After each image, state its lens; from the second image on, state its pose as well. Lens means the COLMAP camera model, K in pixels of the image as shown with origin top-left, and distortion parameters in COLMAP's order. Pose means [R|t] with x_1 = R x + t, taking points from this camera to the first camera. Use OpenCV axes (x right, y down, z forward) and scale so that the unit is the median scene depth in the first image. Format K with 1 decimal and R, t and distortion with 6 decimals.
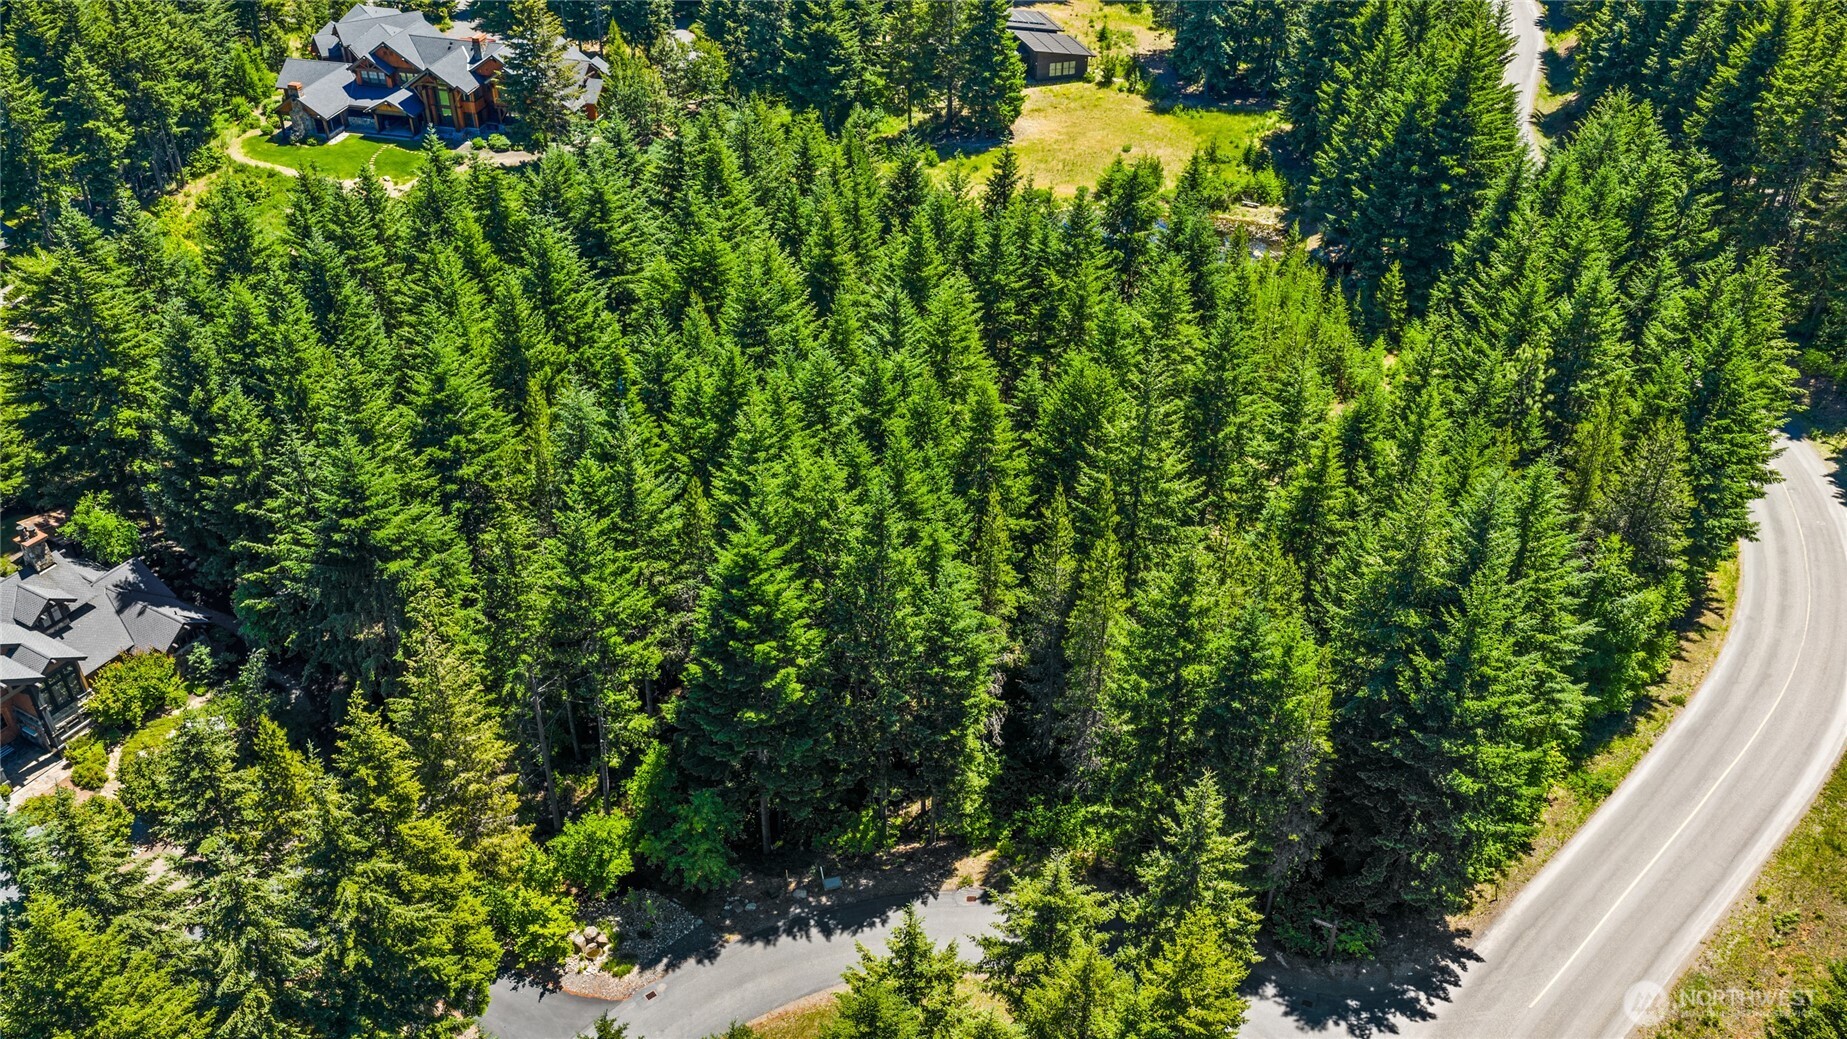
lens RADIAL K [[1503.8, 0, 923.5], [0, 1503.8, 519.5], [0, 0, 1]] dist [-0.006123, 0.006596]
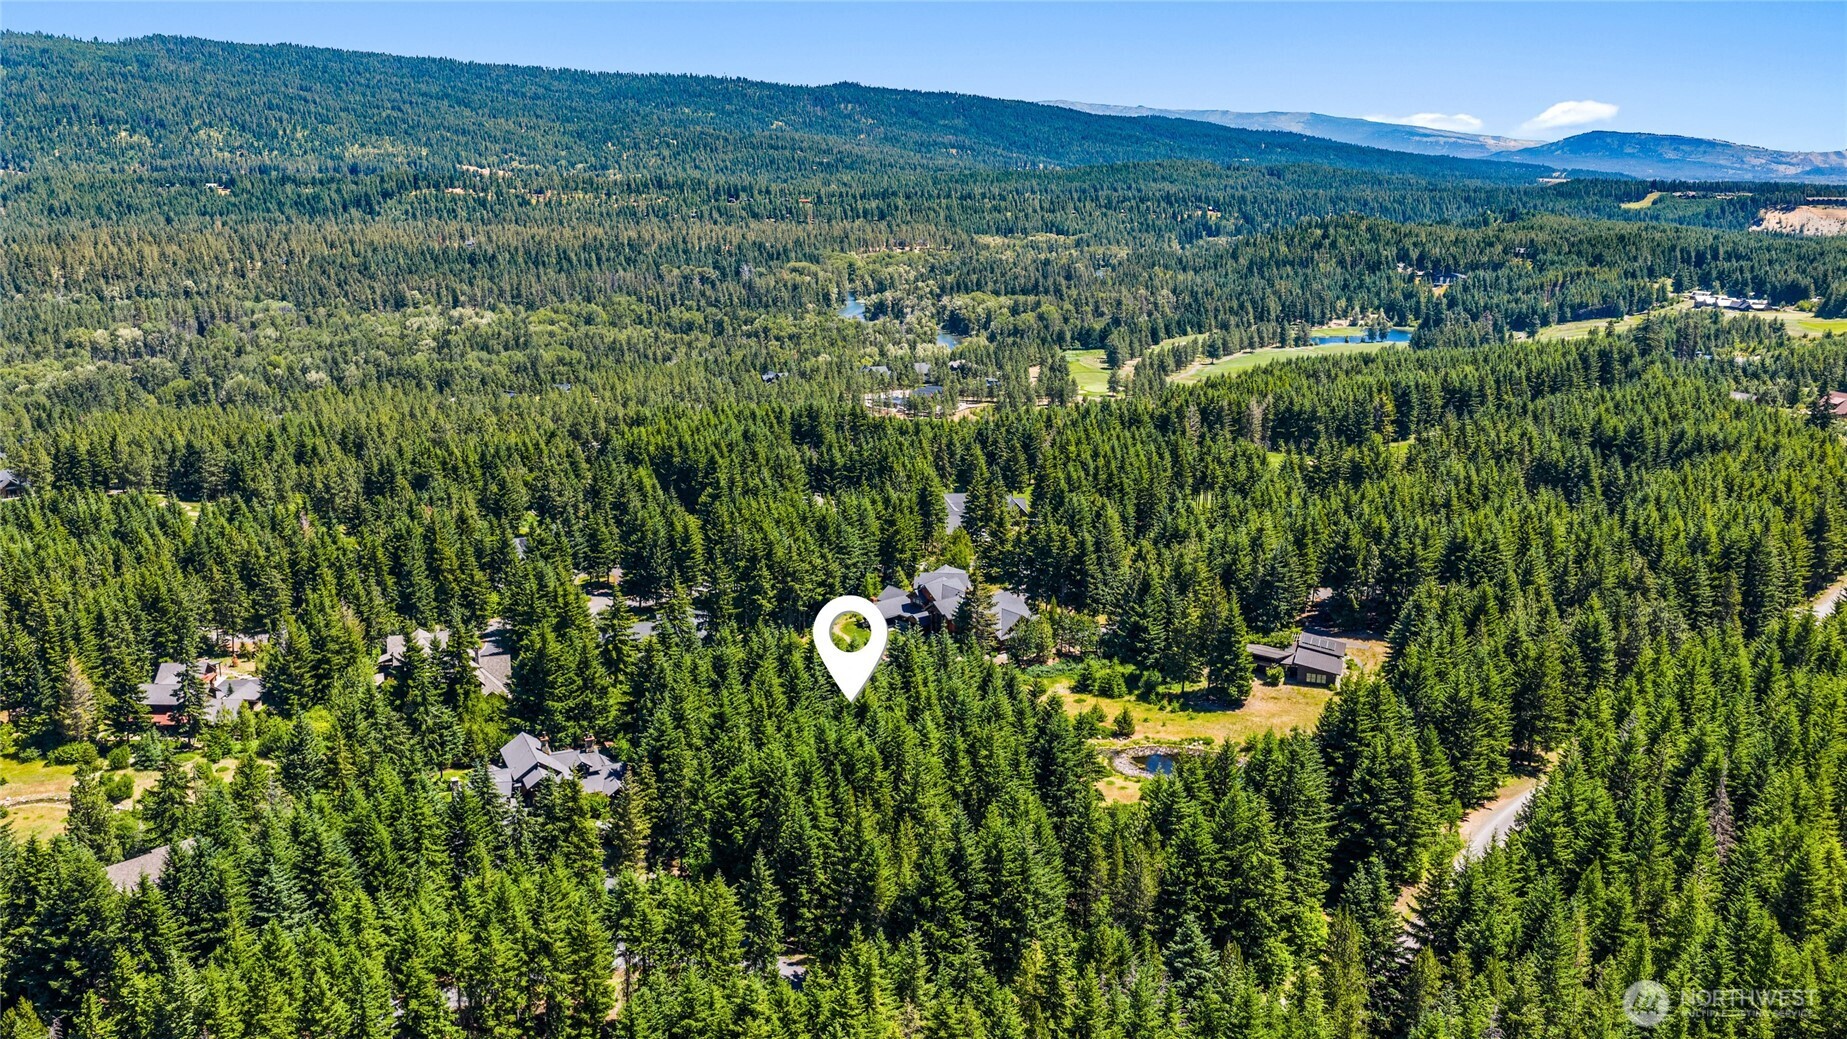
lens RADIAL K [[1537.0, 0, 941.0], [0, 1537.0, 510.4], [0, 0, 1]] dist [0.072965, -0.141359]
pose [[0.811388, 0.133388, -0.569084, 0.734251], [-0.335238, 0.903761, -0.266142, 0.089787], [0.478816, 0.406723, 0.778018, -0.488128]]
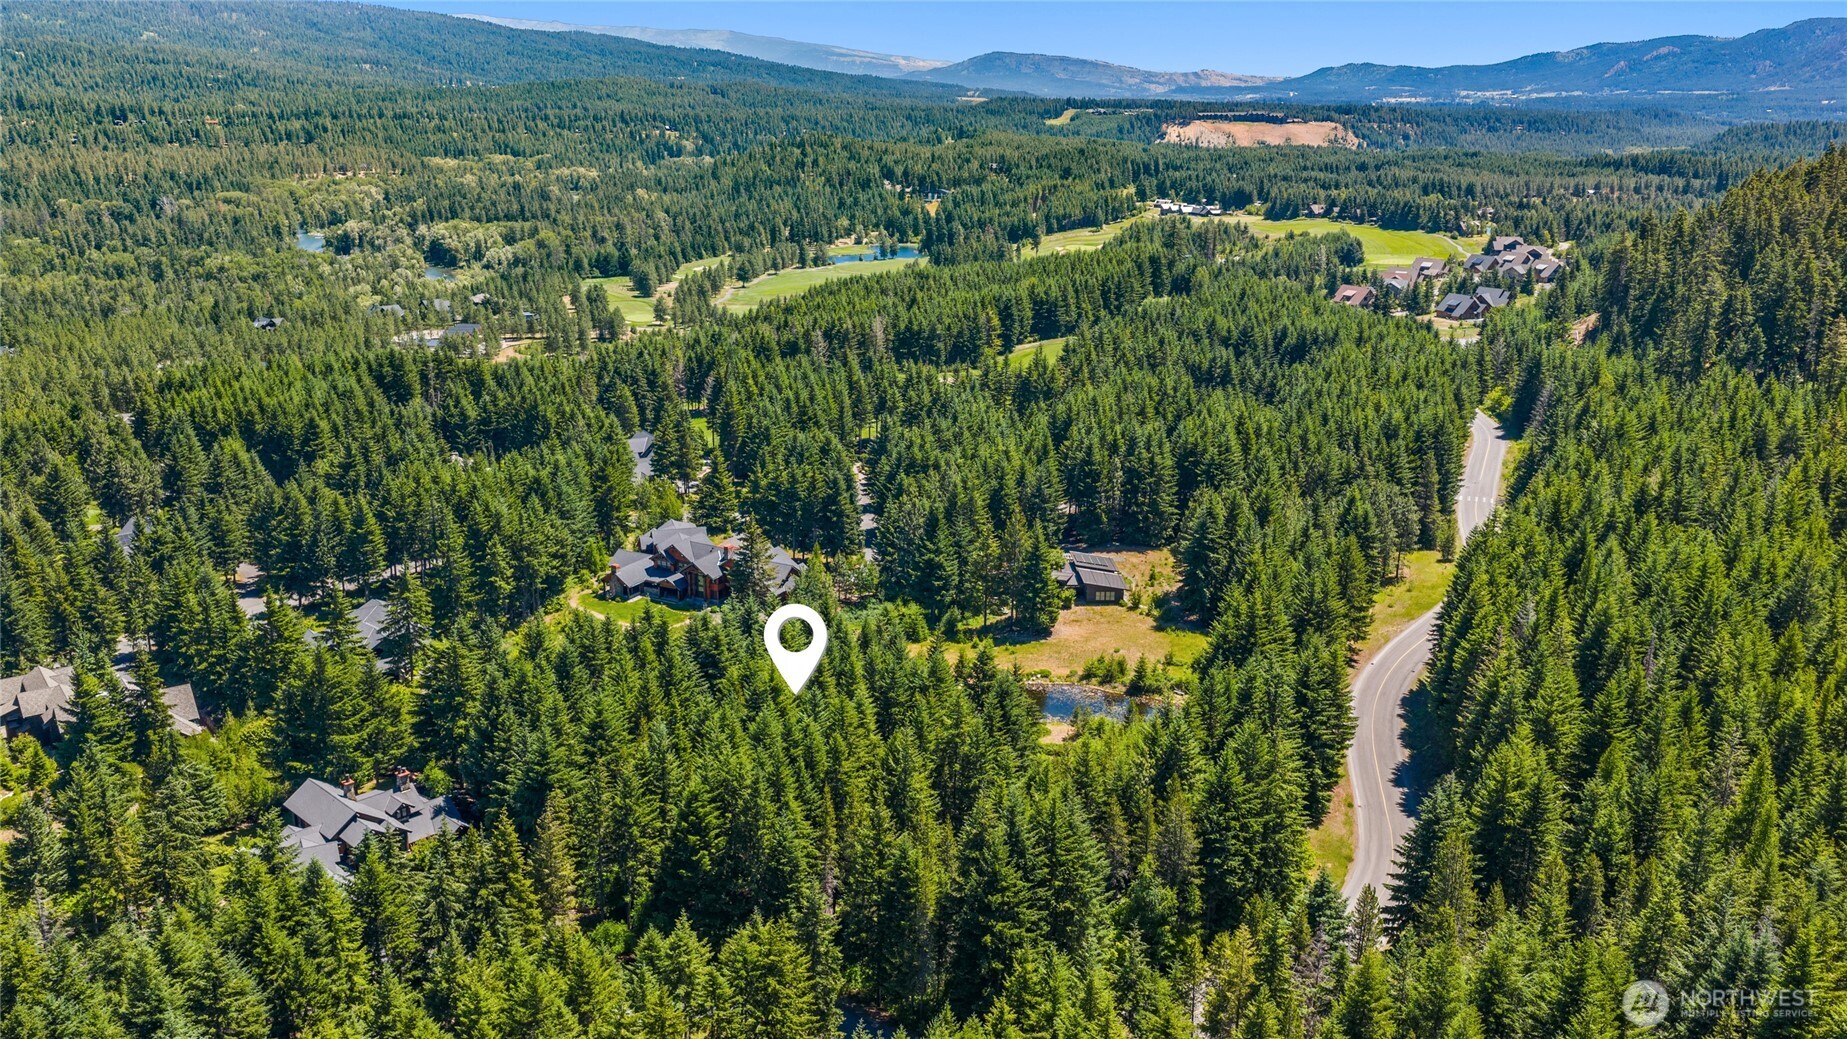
lens RADIAL K [[1537.0, 0, 941.0], [0, 1537.0, 510.4], [0, 0, 1]] dist [0.072965, -0.141359]
pose [[0.968012, 0.071090, -0.240624, 0.339295], [-0.145730, 0.939978, -0.308552, 0.126459], [0.204246, 0.333748, 0.920269, -0.516075]]
